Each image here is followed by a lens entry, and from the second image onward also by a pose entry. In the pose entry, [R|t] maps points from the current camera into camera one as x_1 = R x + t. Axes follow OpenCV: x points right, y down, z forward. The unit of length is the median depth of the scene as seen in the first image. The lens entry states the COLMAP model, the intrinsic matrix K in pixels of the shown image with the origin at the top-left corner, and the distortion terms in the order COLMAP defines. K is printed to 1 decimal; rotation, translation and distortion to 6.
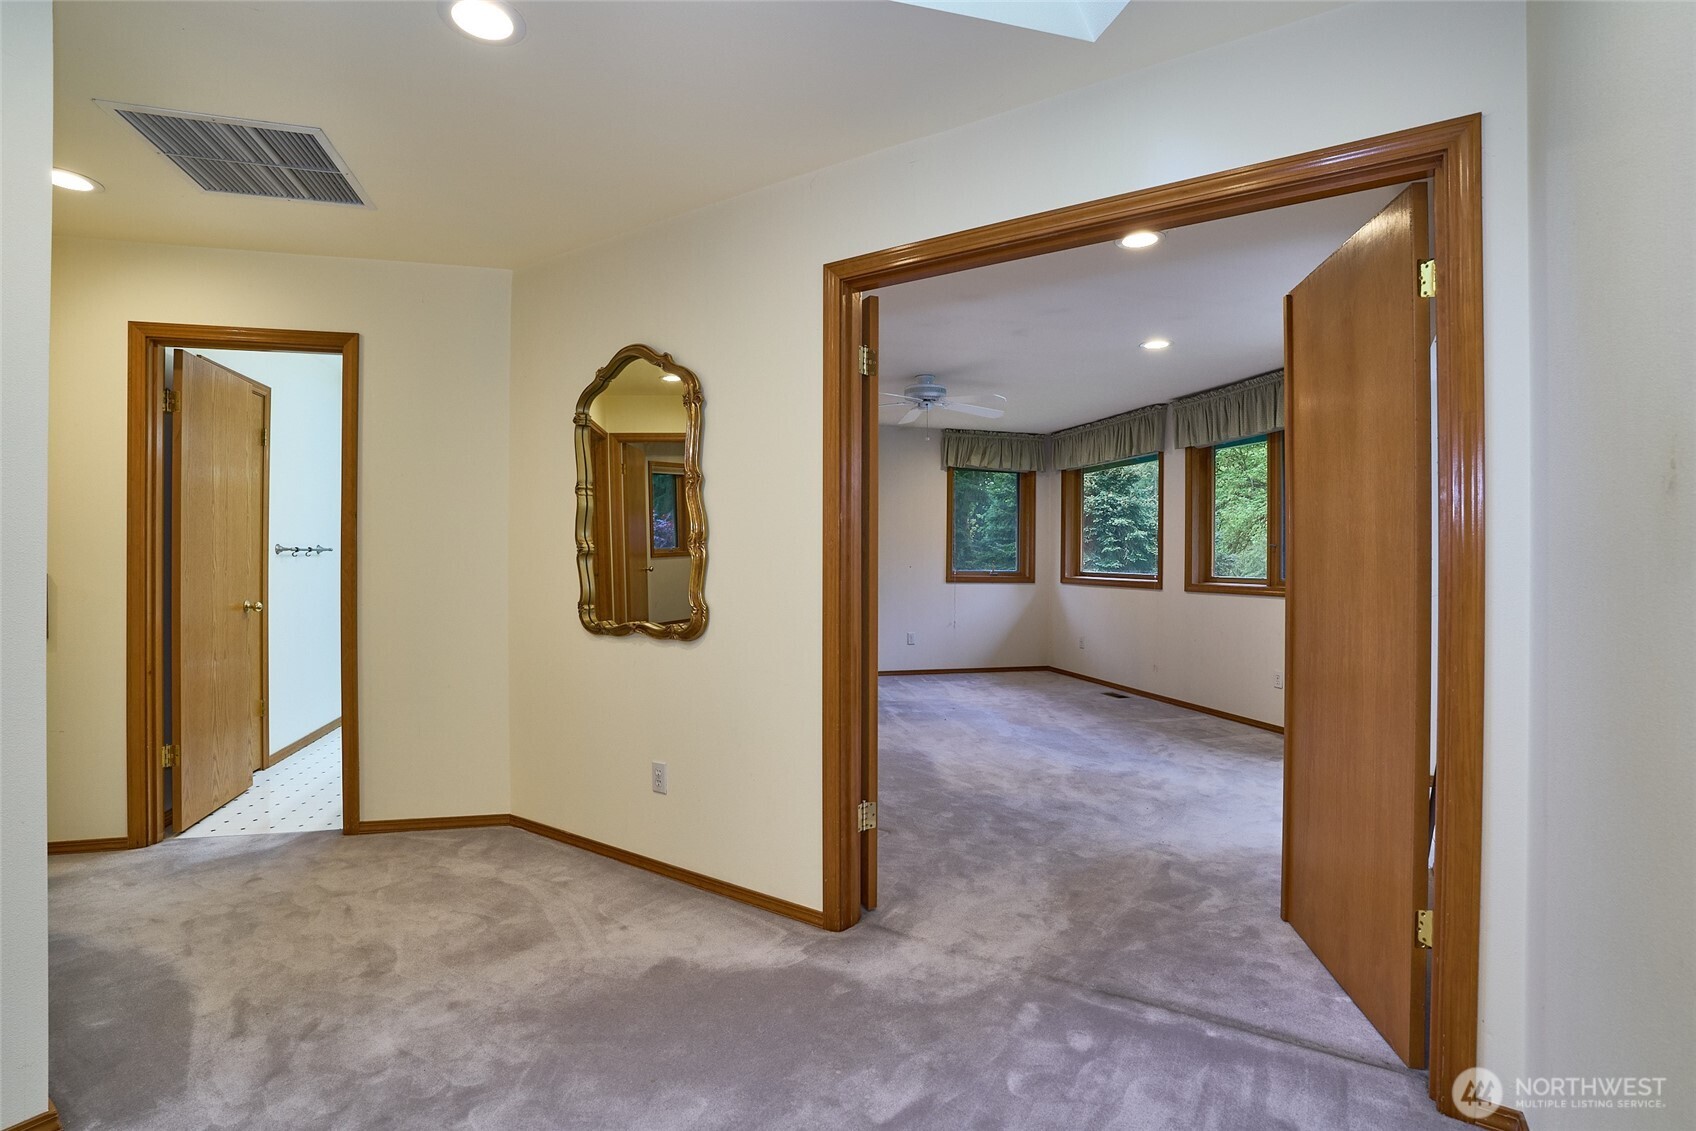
lens RADIAL K [[799.3, 0, 848.0], [0, 799.3, 565.5], [0, 0, 1]] dist [-0.000786, 0.000110]
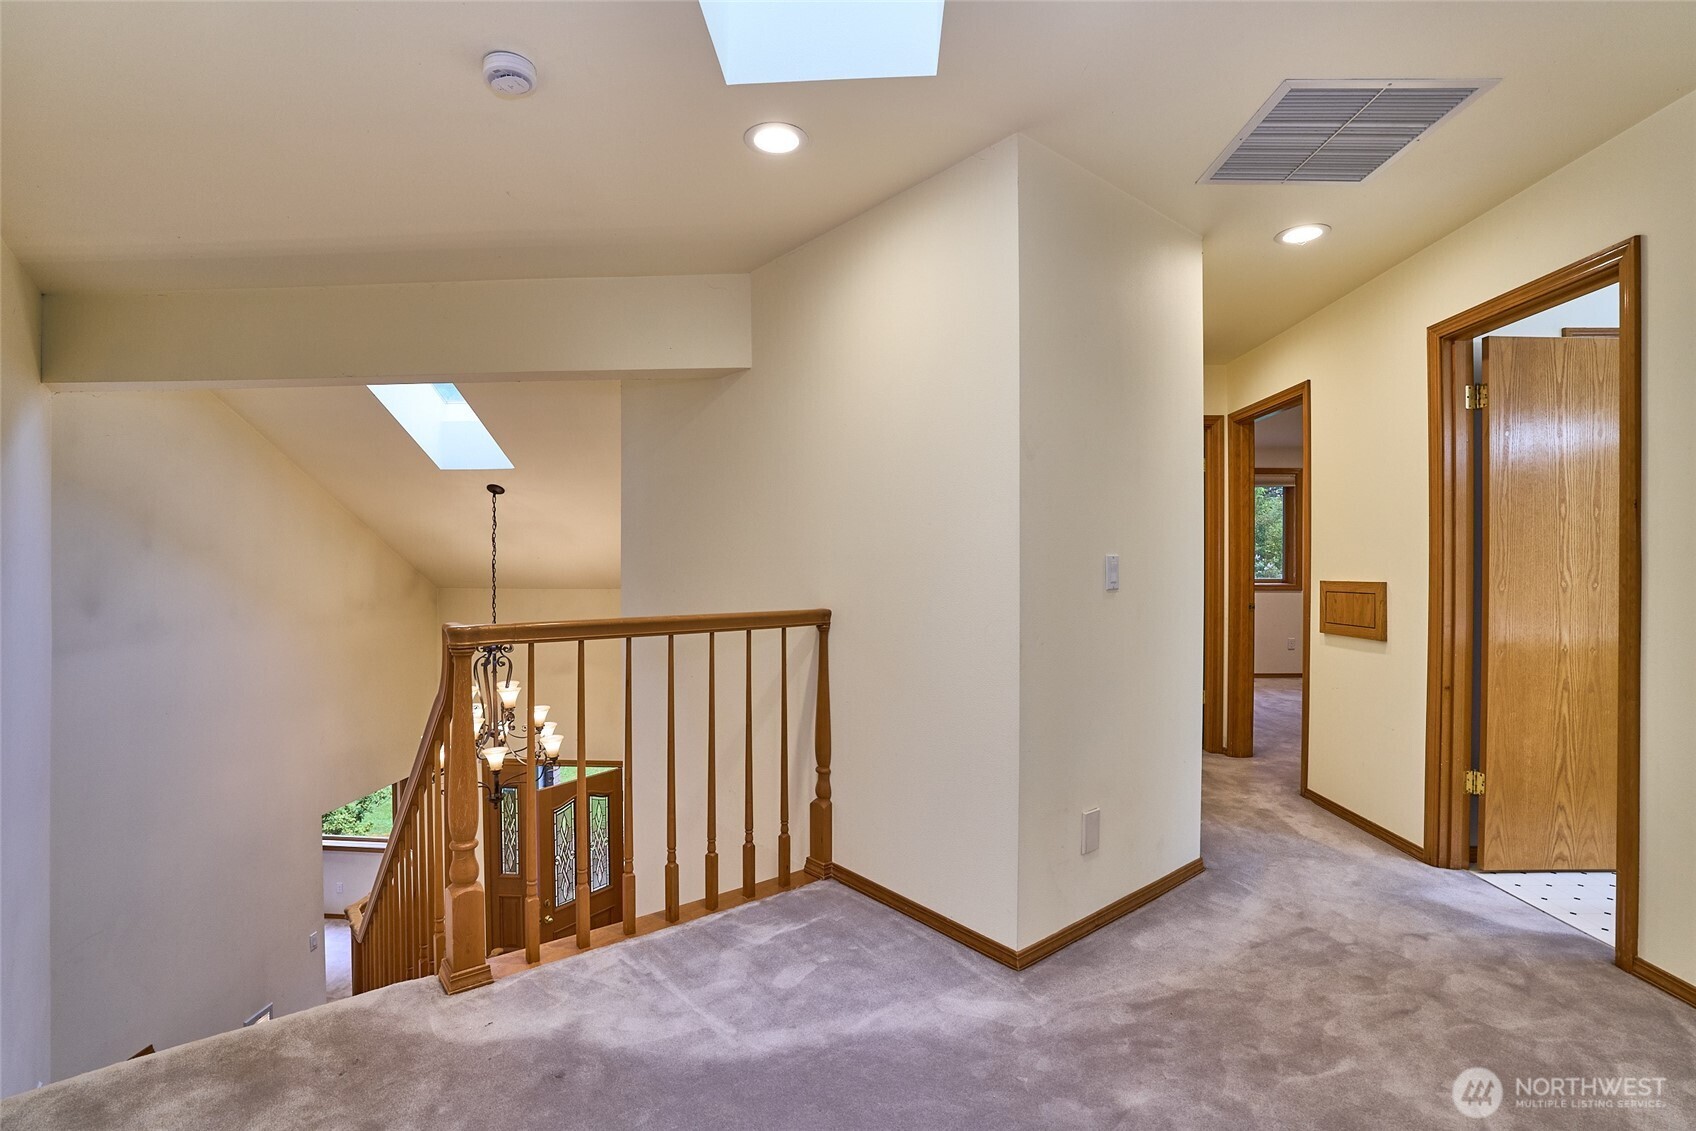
lens RADIAL K [[799.3, 0, 848.0], [0, 799.3, 565.5], [0, 0, 1]] dist [-0.000786, 0.000110]
pose [[-0.288066, -0.002506, -0.957607, 0.242625], [-0.007638, 0.999971, -0.000319, -0.005405], [0.957580, 0.007223, -0.288077, 0.582630]]
